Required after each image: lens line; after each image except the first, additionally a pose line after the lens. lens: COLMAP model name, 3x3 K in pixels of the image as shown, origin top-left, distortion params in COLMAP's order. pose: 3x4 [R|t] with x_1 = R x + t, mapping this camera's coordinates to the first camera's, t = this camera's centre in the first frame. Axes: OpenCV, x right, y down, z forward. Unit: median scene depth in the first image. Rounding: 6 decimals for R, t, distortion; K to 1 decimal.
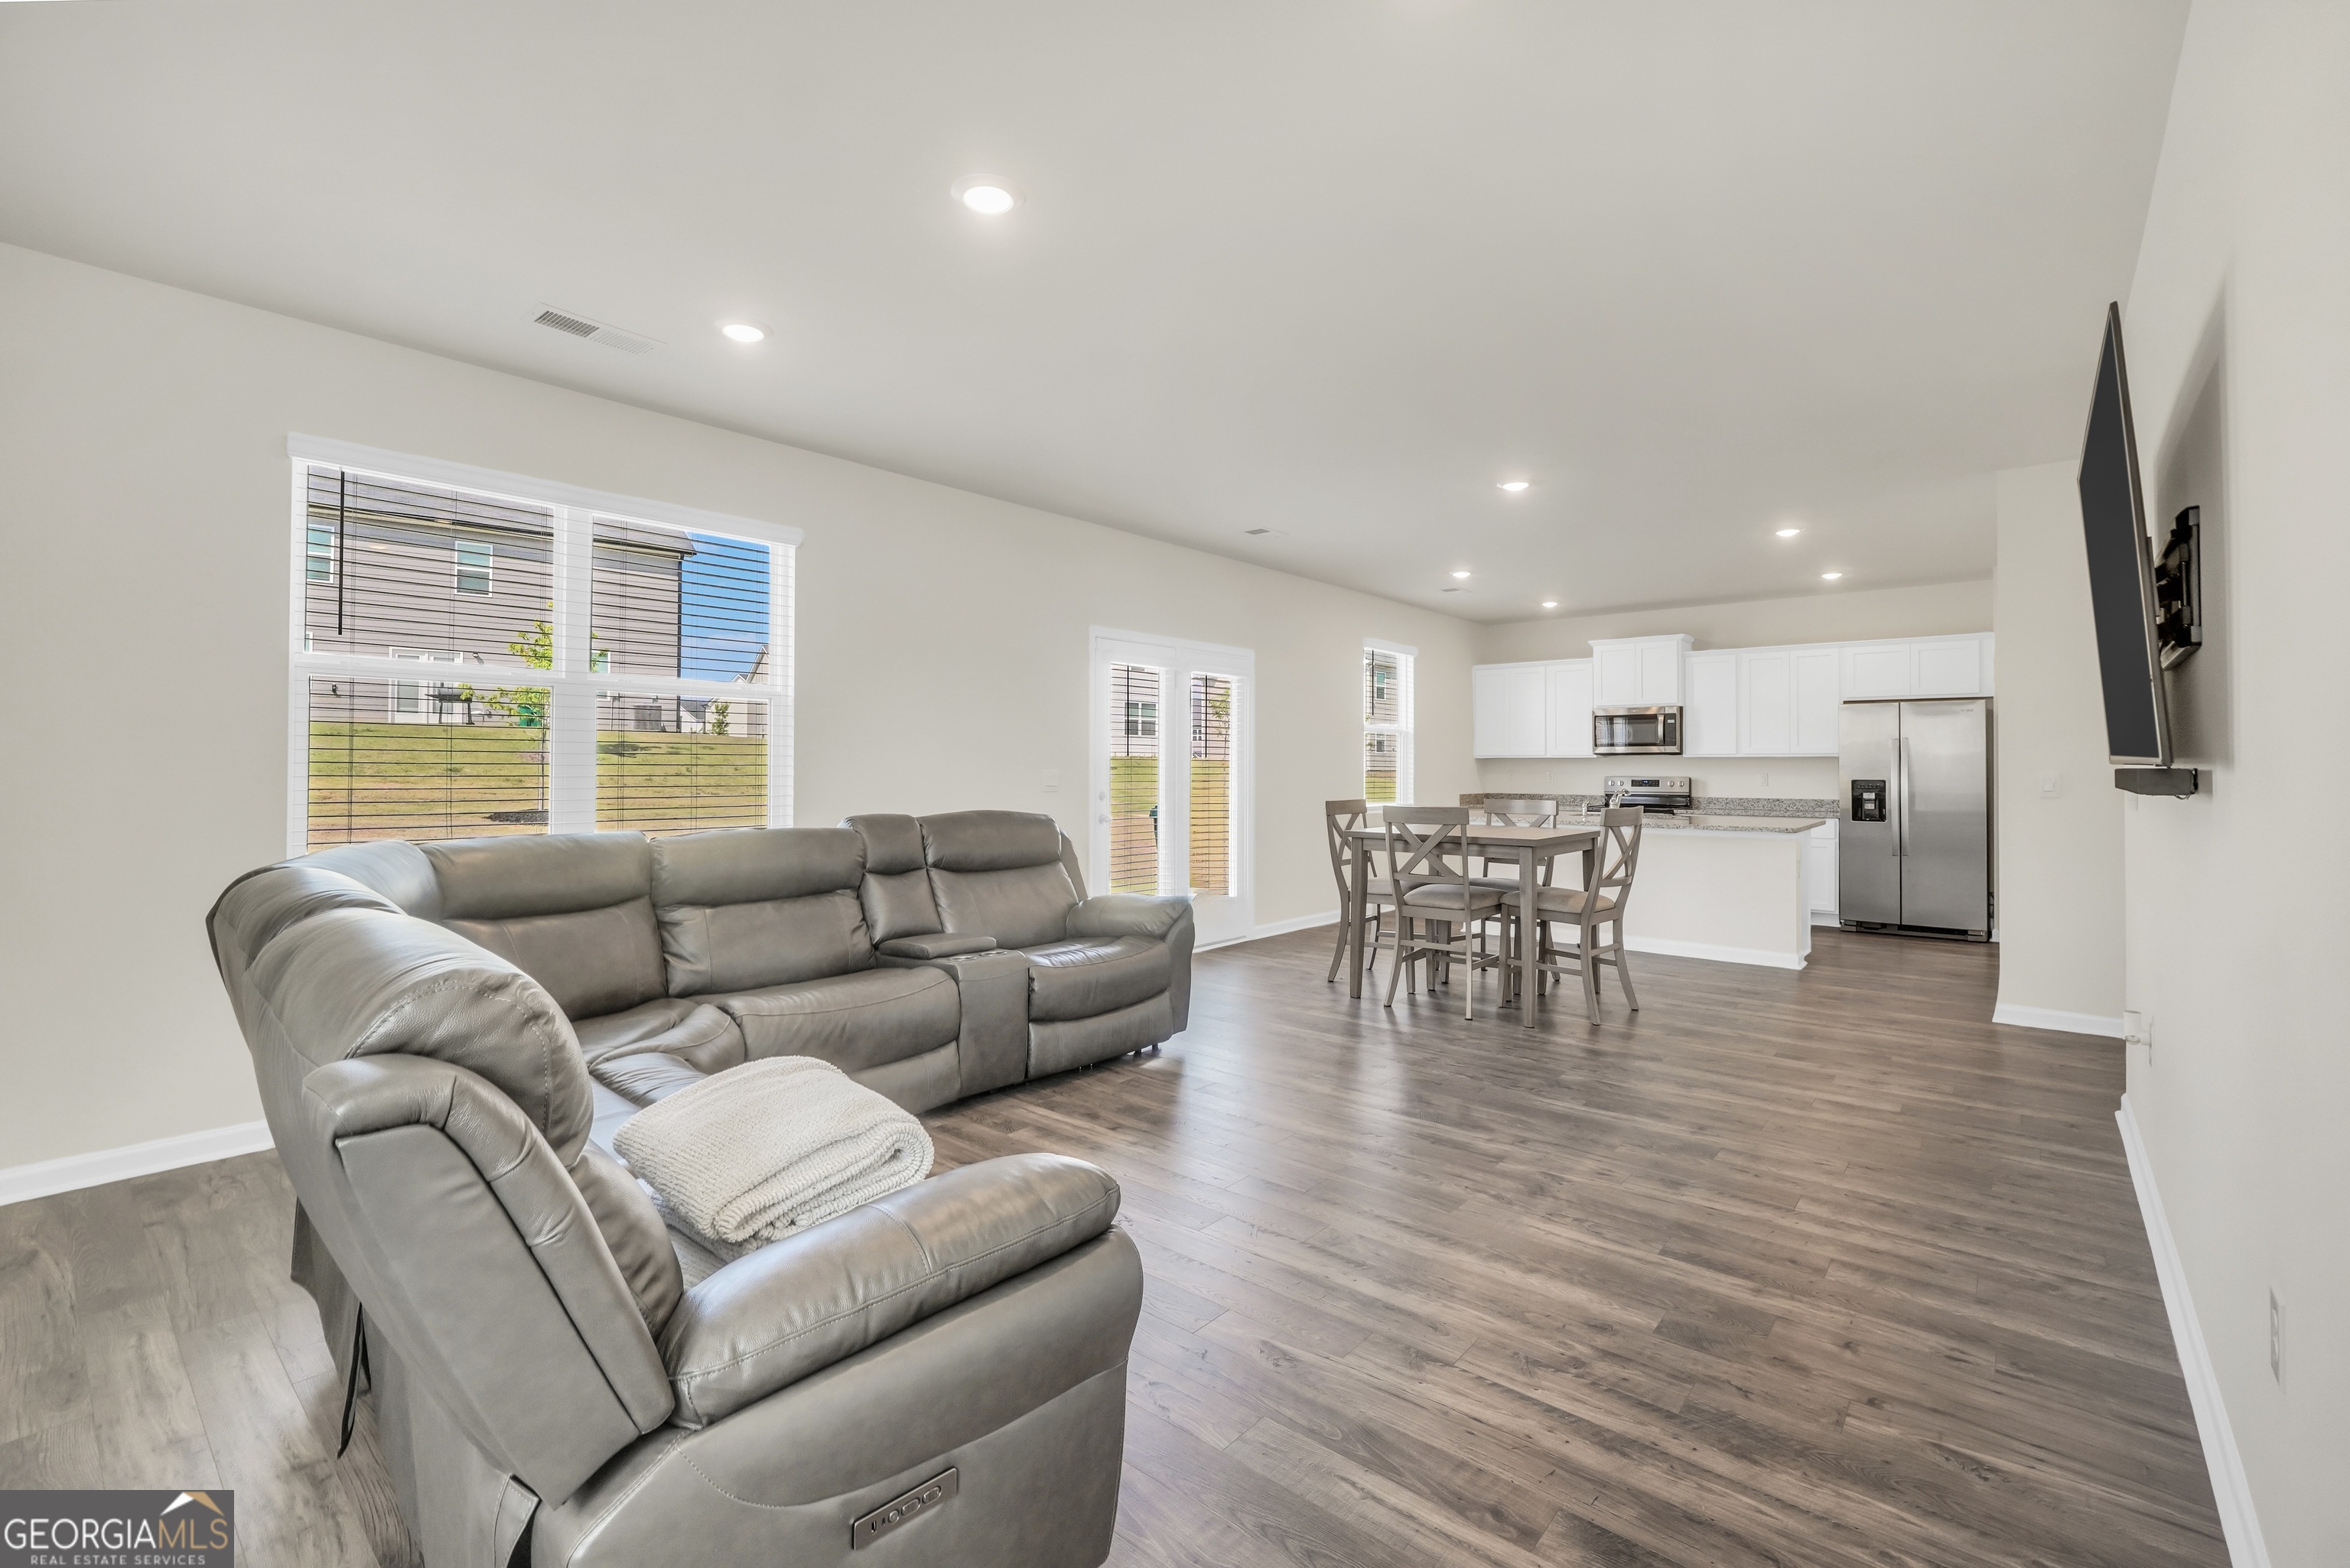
lens RADIAL K [[1020.5, 0, 1175.0], [0, 1020.5, 784.0], [0, 0, 1]] dist [0.001703, 0.001459]
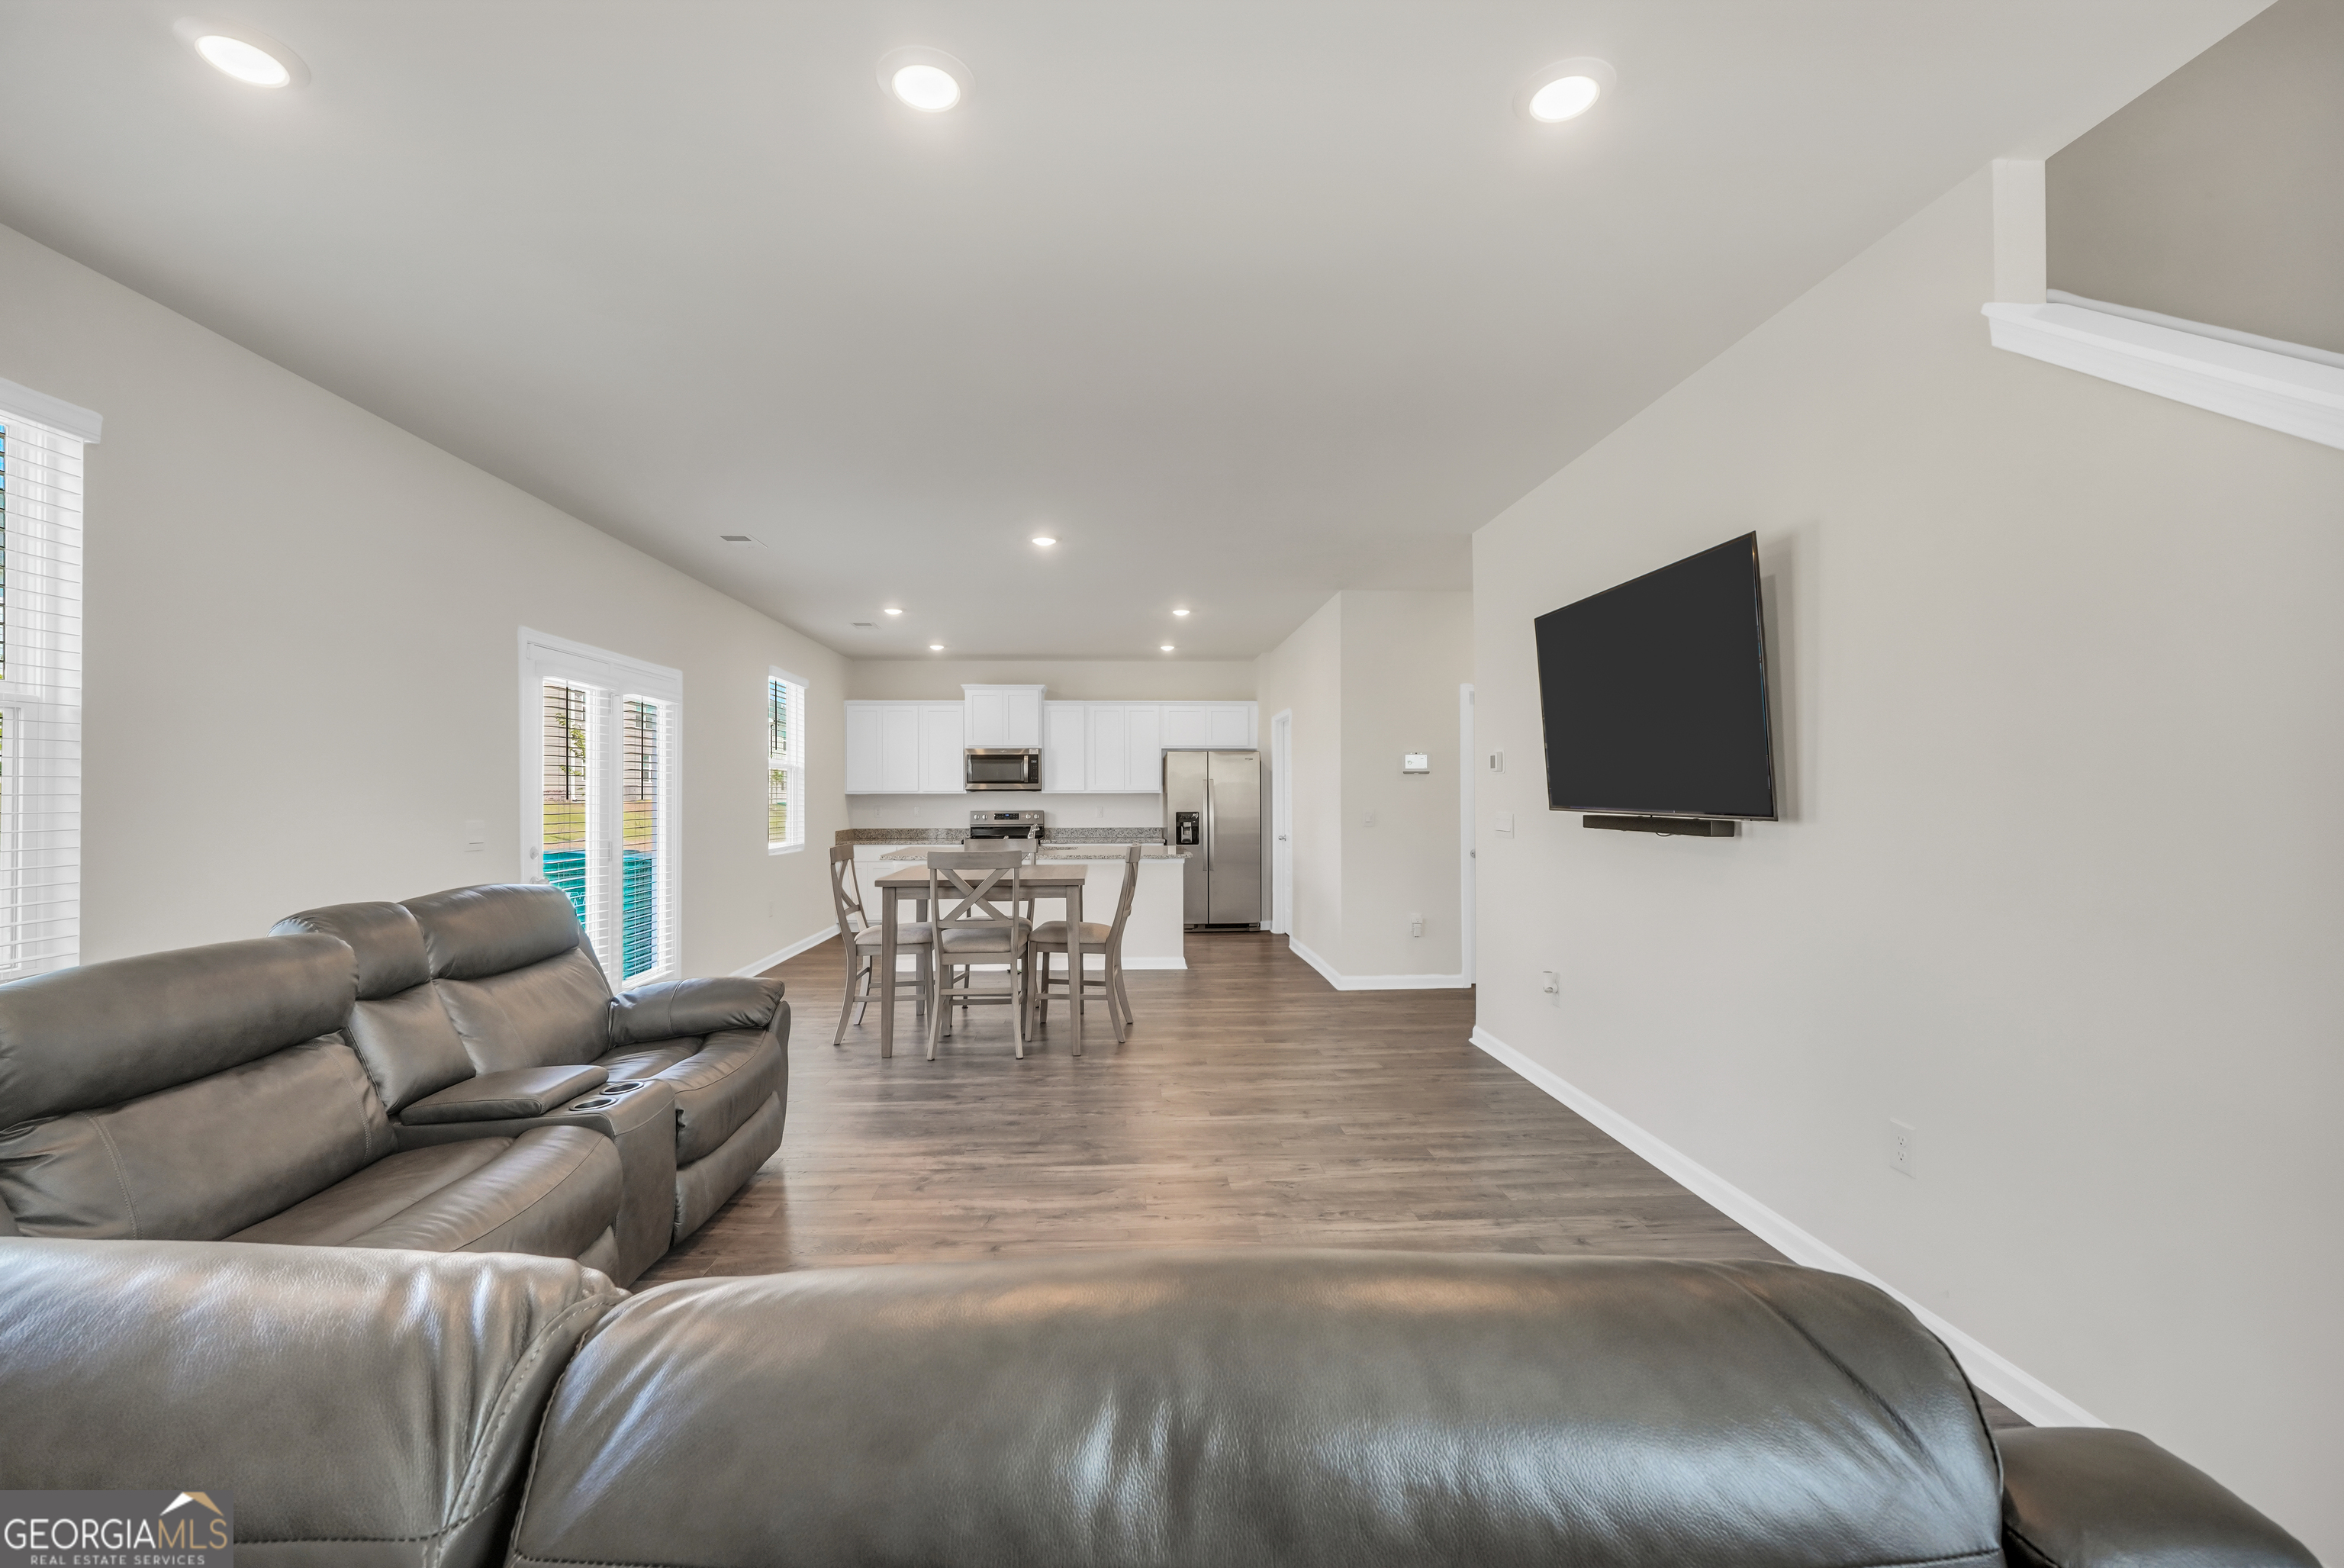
lens RADIAL K [[1000.8, 0, 1159.2], [0, 1000.8, 794.1], [0, 0, 1]] dist [-0.005933, 0.001339]
pose [[0.728063, -0.003699, 0.685500, -0.238522], [0.014638, 0.999841, -0.010151, -0.016935], [-0.685354, 0.017425, 0.728001, 0.141331]]
